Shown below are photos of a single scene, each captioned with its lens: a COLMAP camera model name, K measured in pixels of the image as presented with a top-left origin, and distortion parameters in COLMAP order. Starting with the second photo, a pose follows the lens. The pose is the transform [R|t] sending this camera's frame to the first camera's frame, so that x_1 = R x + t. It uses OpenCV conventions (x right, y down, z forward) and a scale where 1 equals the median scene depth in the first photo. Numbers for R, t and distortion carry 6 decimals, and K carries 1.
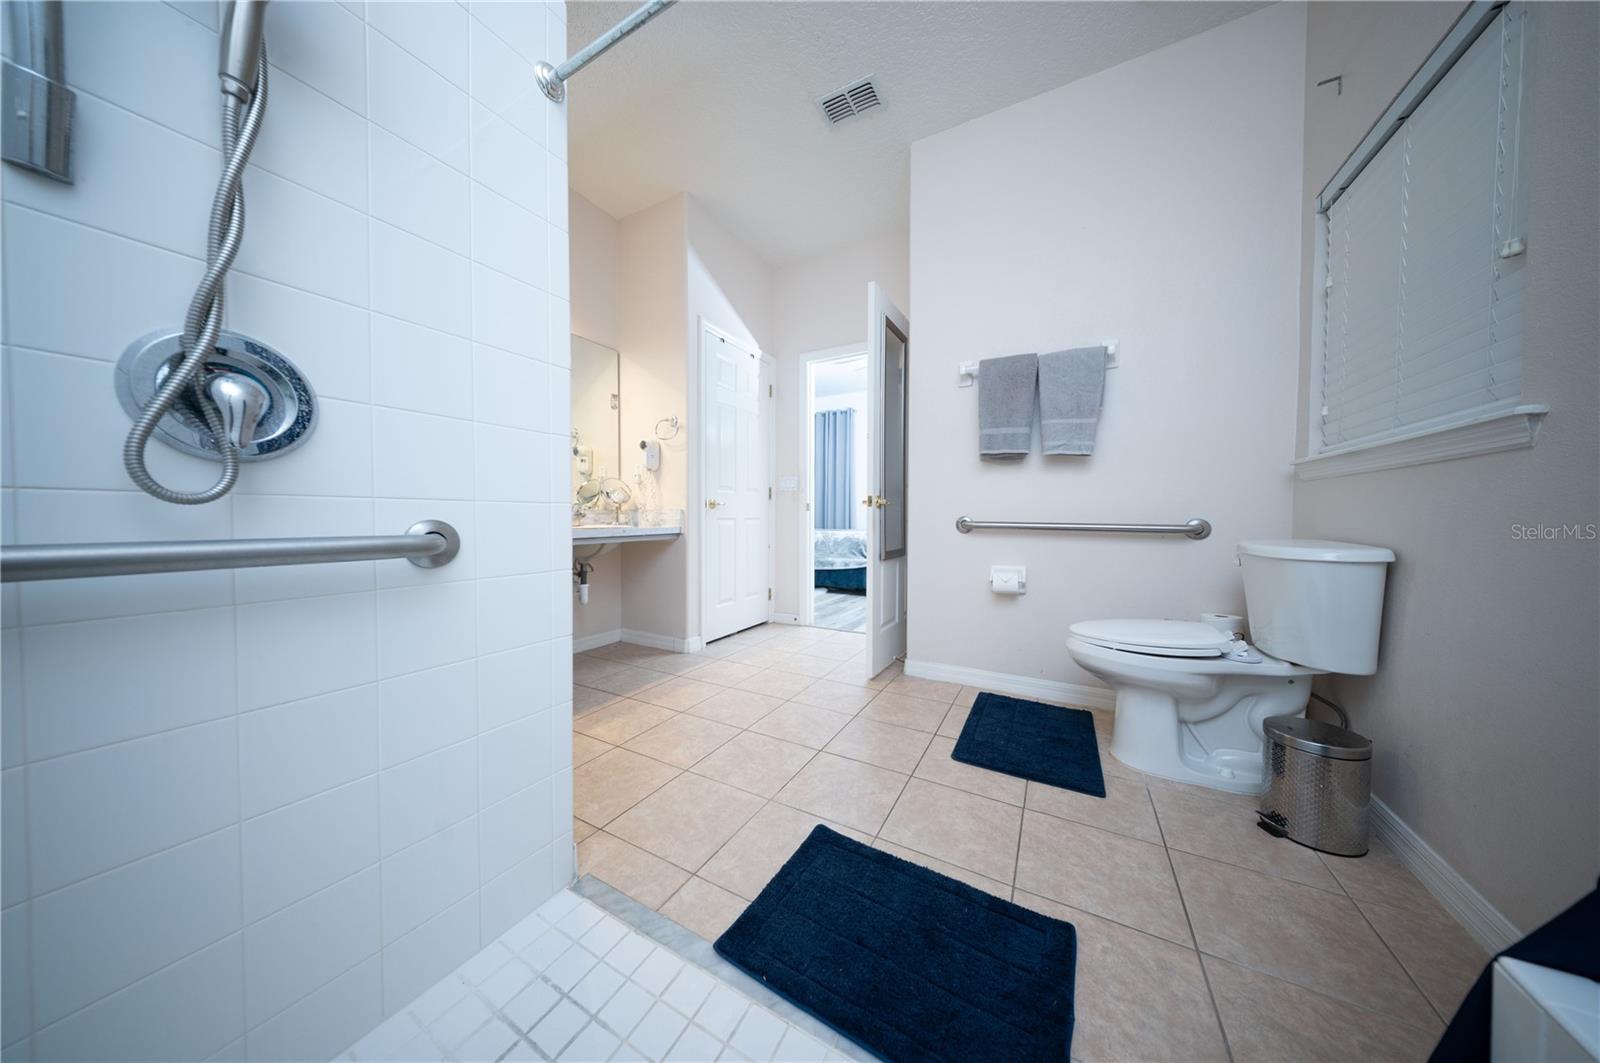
lens RADIAL K [[469.9, 0, 805.1], [0, 469.9, 531.6], [0, 0, 1]] dist [-0.001588, -0.000008]
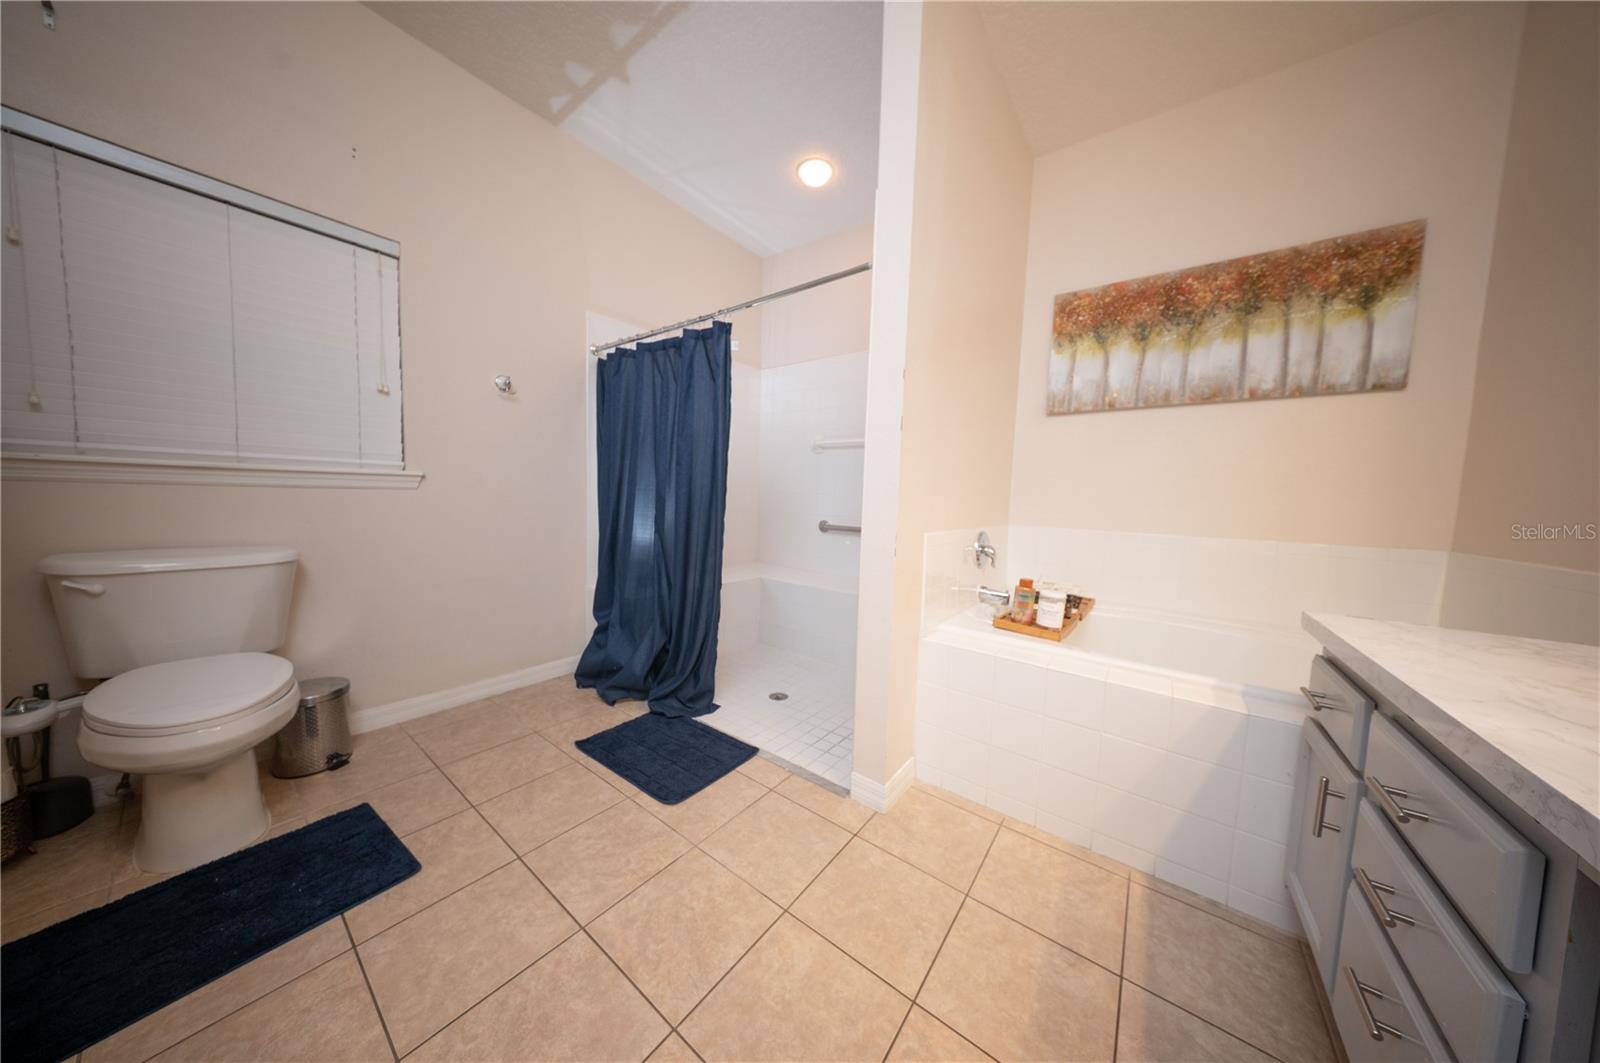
lens RADIAL K [[469.9, 0, 799.7], [0, 469.9, 530.1], [0, 0, 1]] dist [-0.001588, -0.000008]
pose [[-0.987607, -0.048953, 0.149121, -0.500795], [-0.032877, 0.993561, 0.108423, -0.227701], [-0.153468, 0.102176, -0.982857, 2.334023]]
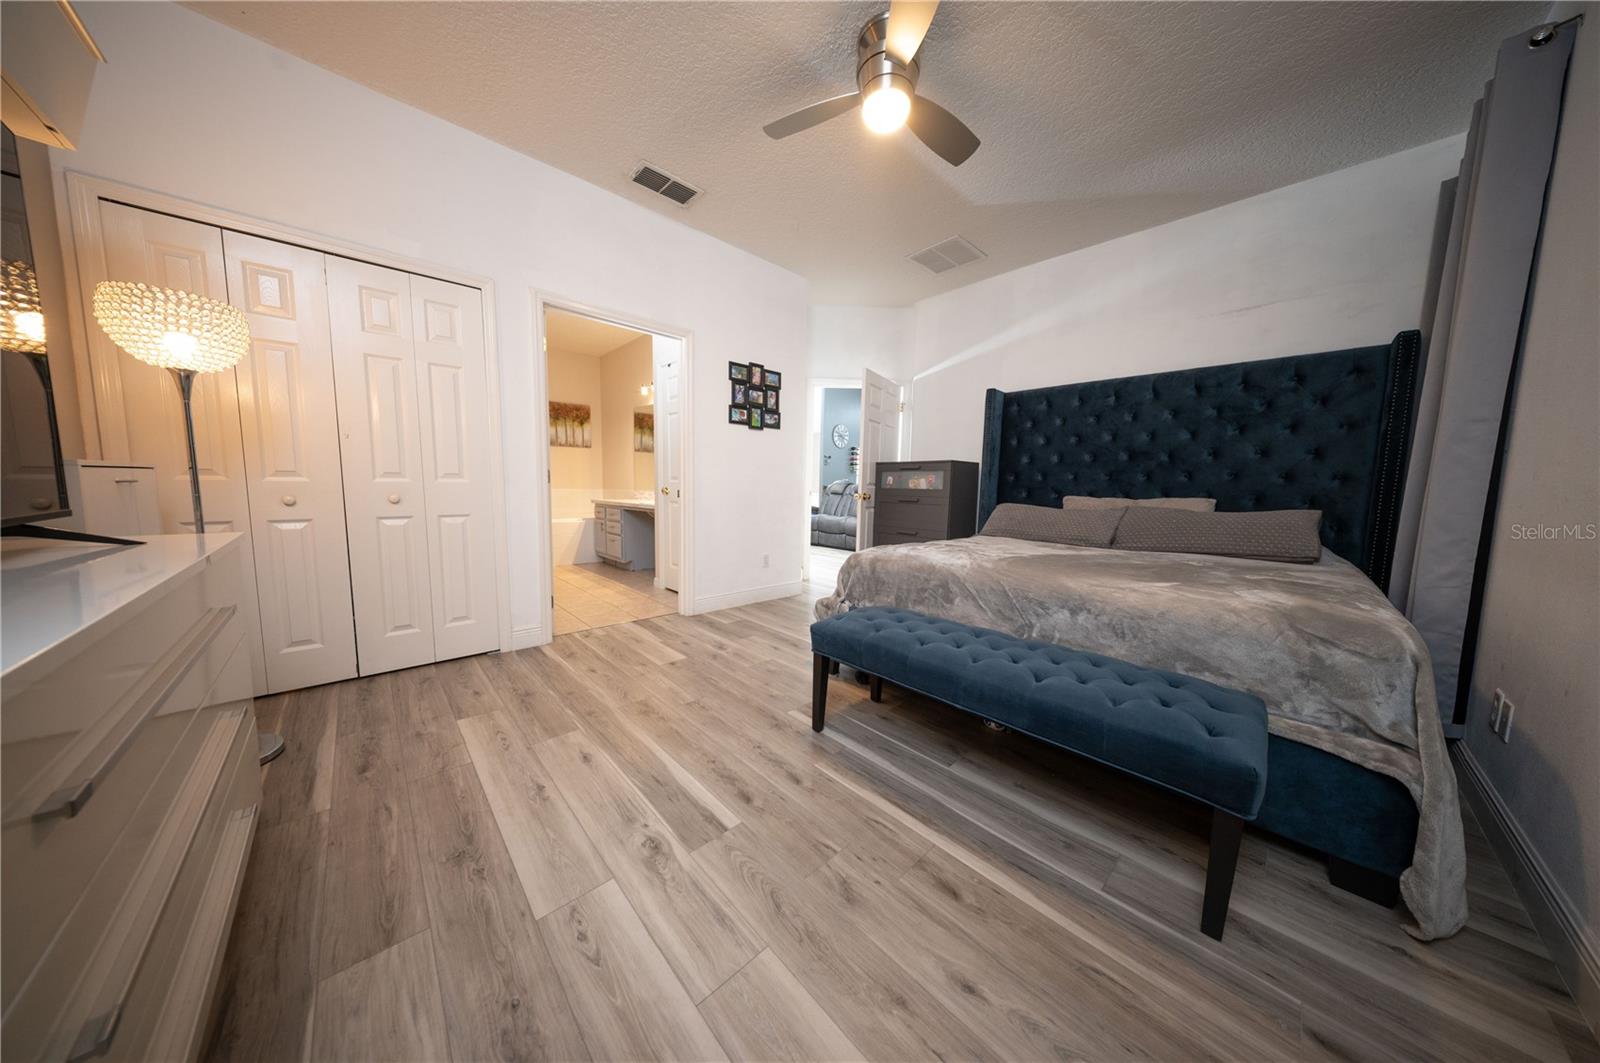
lens RADIAL K [[469.9, 0, 804.8], [0, 469.9, 535.2], [0, 0, 1]] dist [-0.001588, -0.000008]
pose [[-0.308964, 0.086644, -0.947119, 2.836304], [-0.053765, 0.992658, 0.108349, -0.274026], [0.949553, 0.084398, -0.302037, 5.077109]]
